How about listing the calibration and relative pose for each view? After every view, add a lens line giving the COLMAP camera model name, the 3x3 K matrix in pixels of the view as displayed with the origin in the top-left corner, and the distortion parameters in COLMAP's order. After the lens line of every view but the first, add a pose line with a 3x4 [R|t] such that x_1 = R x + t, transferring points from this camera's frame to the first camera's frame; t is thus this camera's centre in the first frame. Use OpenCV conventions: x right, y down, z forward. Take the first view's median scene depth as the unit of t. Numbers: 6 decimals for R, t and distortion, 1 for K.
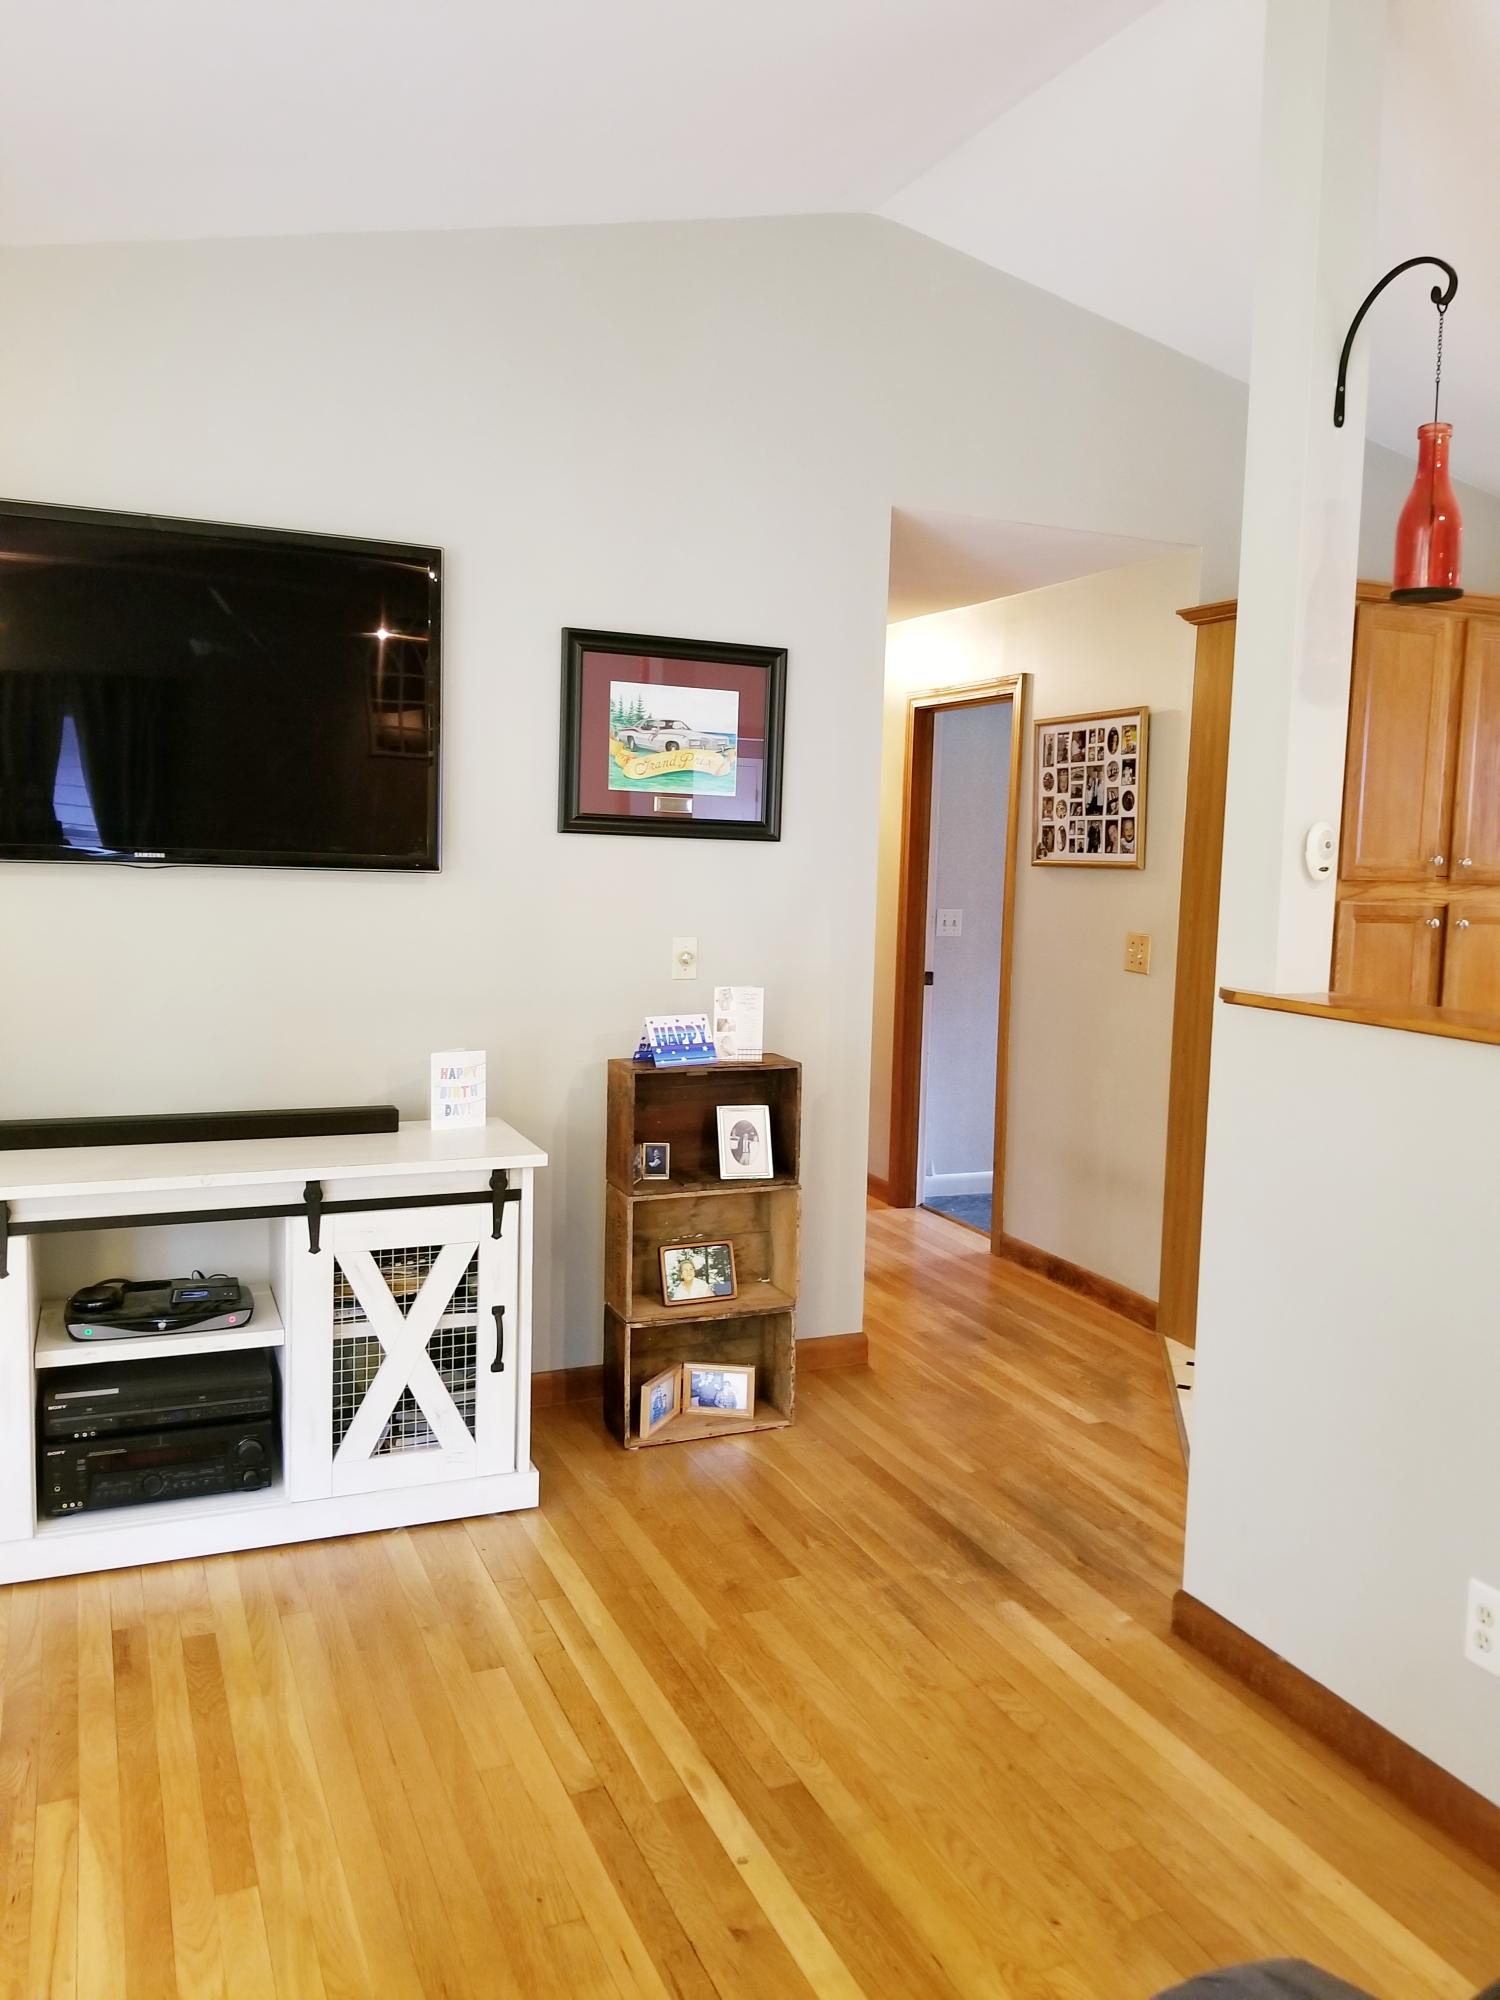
lens RADIAL K [[1562.6, 0, 750.0], [0, 1562.6, 1000.0], [0, 0, 1]] dist [-0.002949, -0.002237]
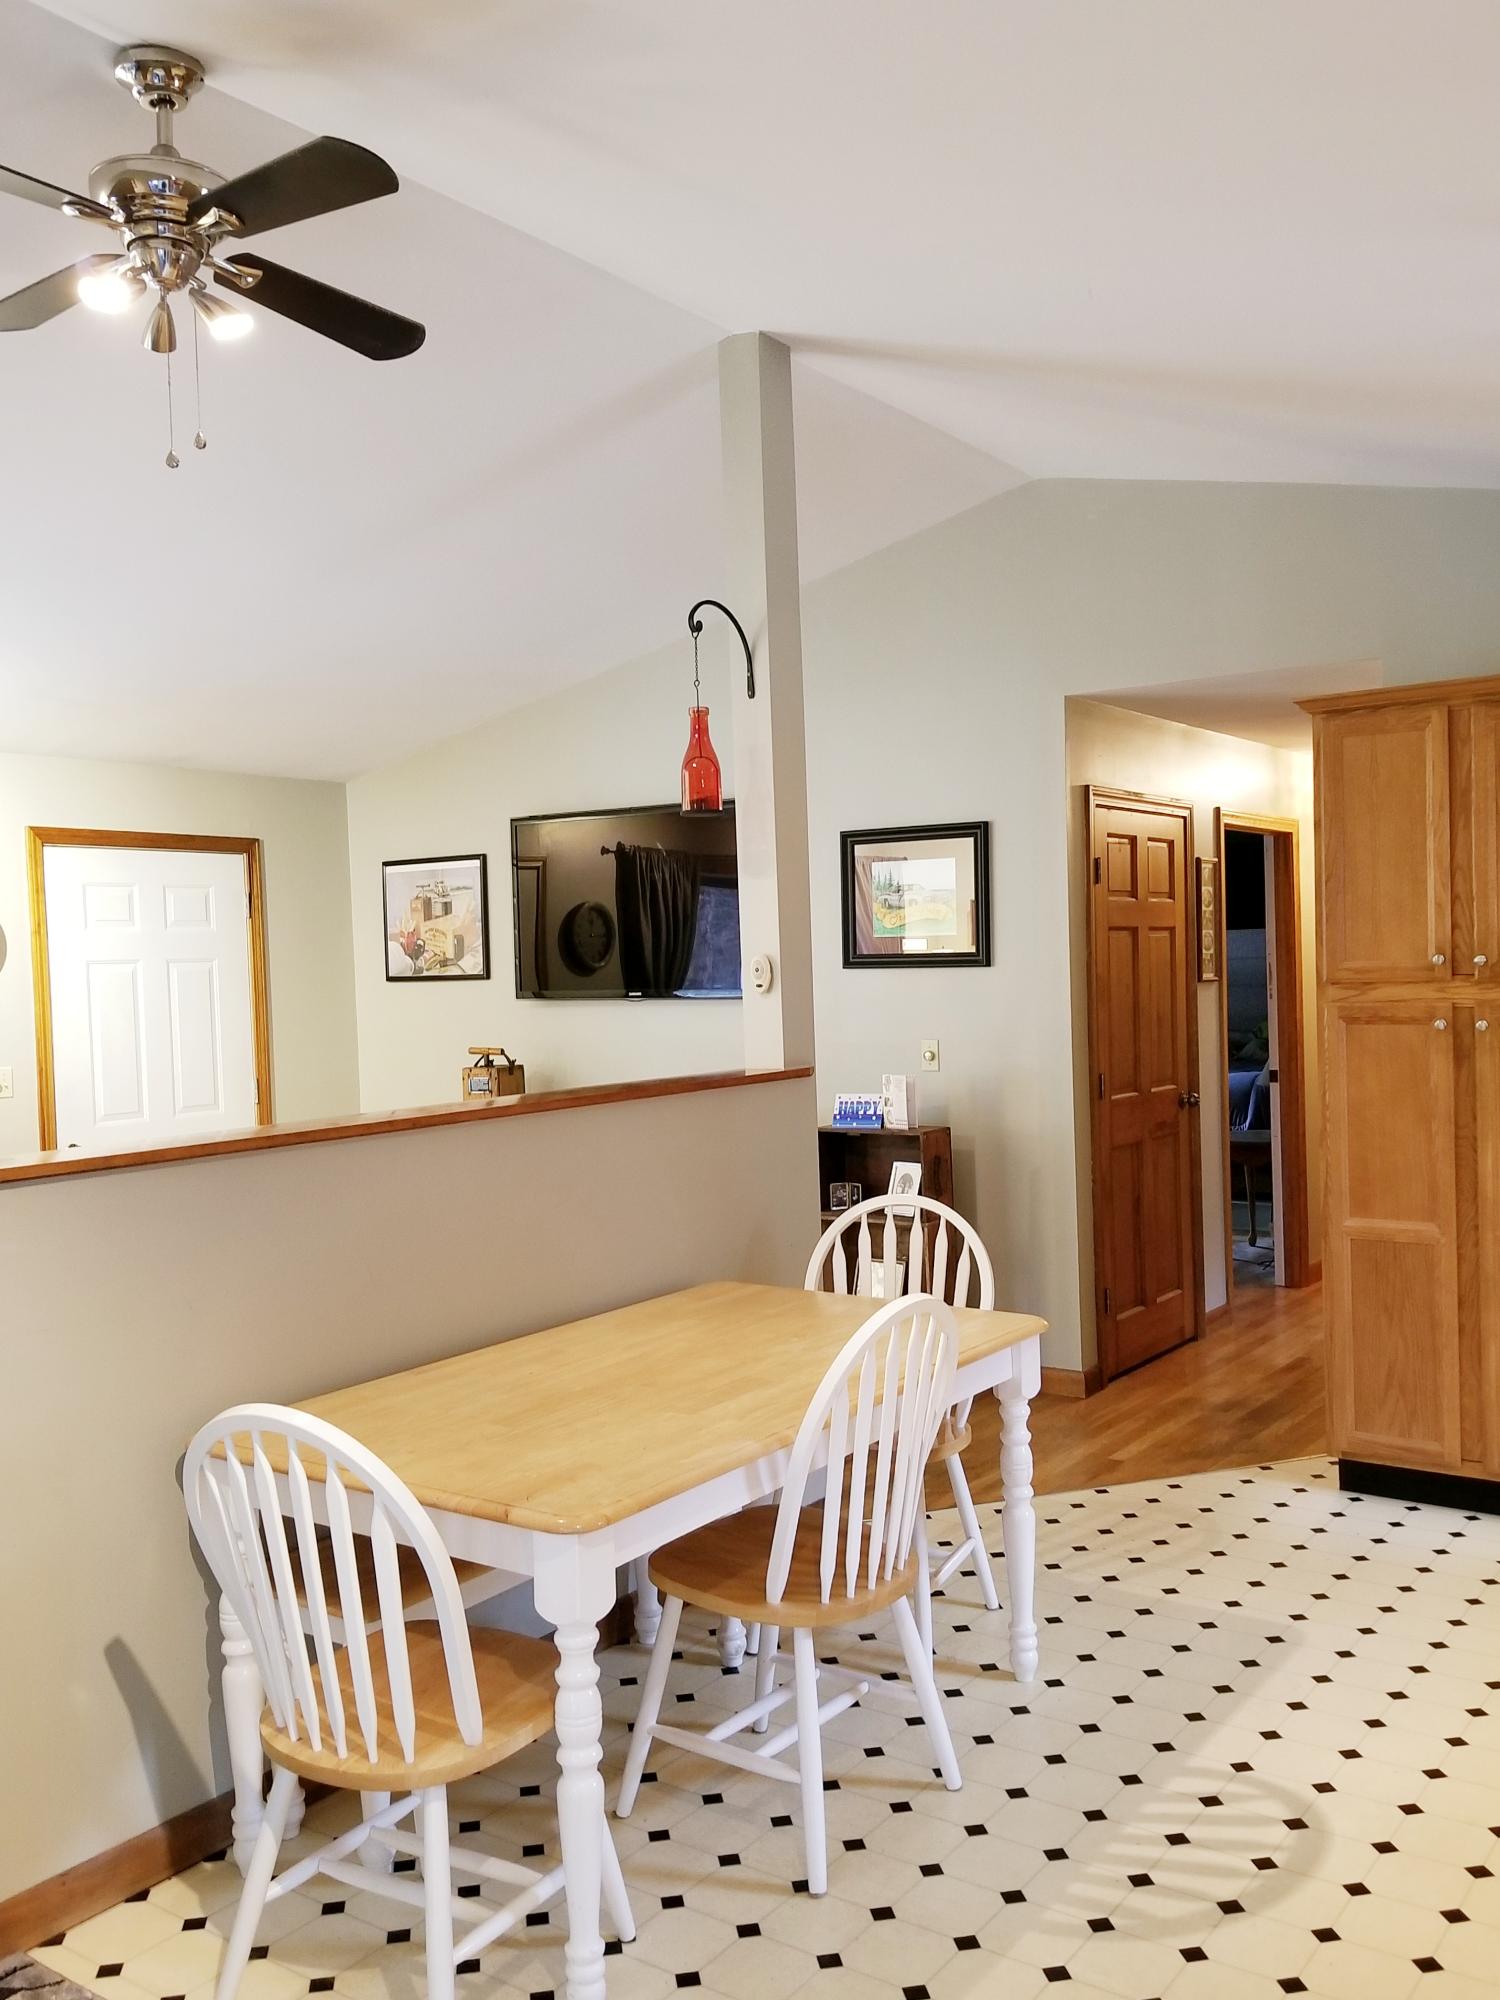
lens RADIAL K [[1704.8, 0, 750.0], [0, 1704.8, 1000.0], [0, 0, 1]] dist [-0.000357, 0.000788]
pose [[0.518675, -0.022741, -0.854669, 1.150483], [-0.044799, 0.997550, -0.053730, 0.011755], [0.853797, 0.066157, 0.516385, 0.099316]]
